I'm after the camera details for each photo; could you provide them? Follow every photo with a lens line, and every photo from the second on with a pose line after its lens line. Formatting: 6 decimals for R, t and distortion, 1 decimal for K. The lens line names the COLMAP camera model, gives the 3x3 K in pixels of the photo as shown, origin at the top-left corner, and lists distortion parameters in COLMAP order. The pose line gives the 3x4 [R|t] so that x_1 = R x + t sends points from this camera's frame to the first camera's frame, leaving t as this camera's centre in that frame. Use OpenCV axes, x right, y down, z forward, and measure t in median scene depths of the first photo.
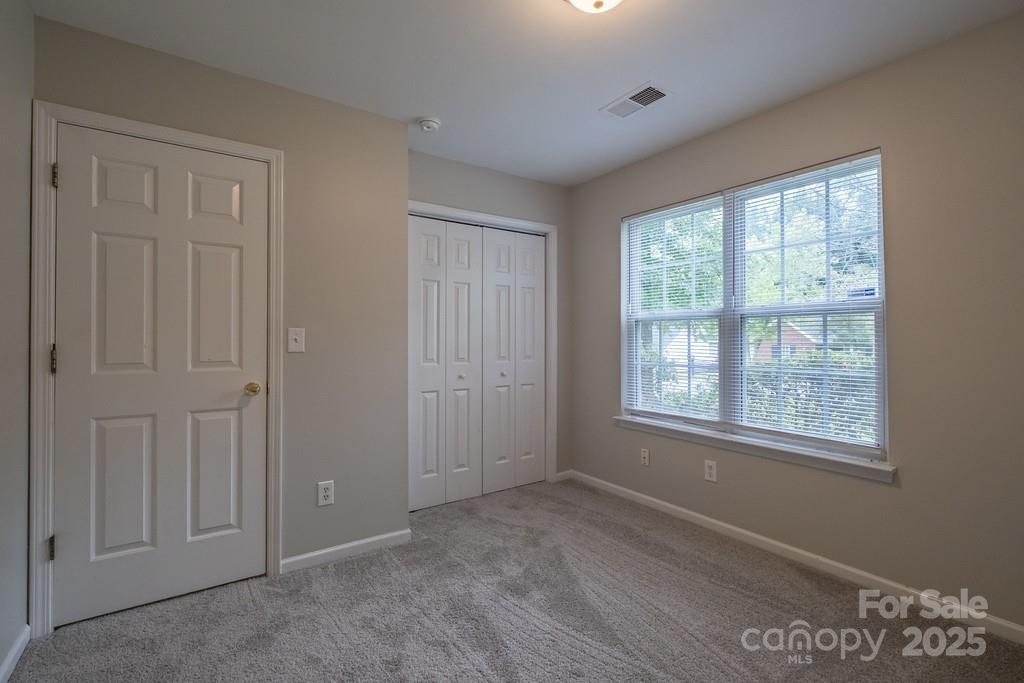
lens RADIAL K [[455.3, 0, 502.5], [0, 455.3, 339.1], [0, 0, 1]] dist [-0.001851, -0.000305]
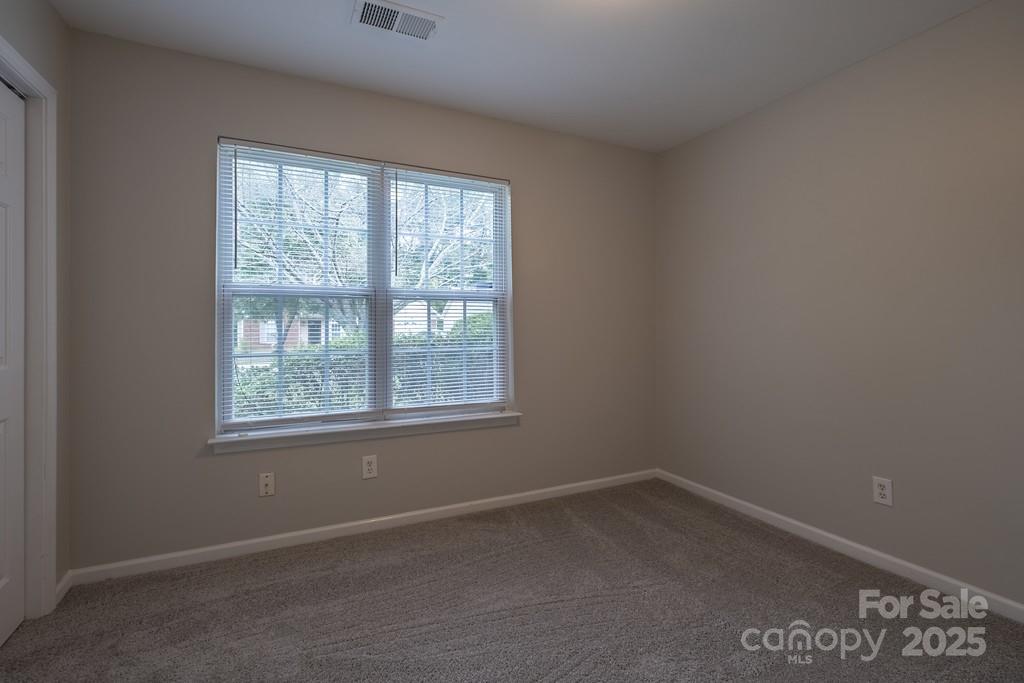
lens RADIAL K [[472.4, 0, 512.1], [0, 472.4, 322.2], [0, 0, 1]] dist [-0.000241, -0.000015]
pose [[0.141163, 0.001230, 0.989986, -0.594071], [-0.001694, 0.999998, -0.001001, 0.004683], [-0.989985, -0.001536, 0.141165, 0.815938]]
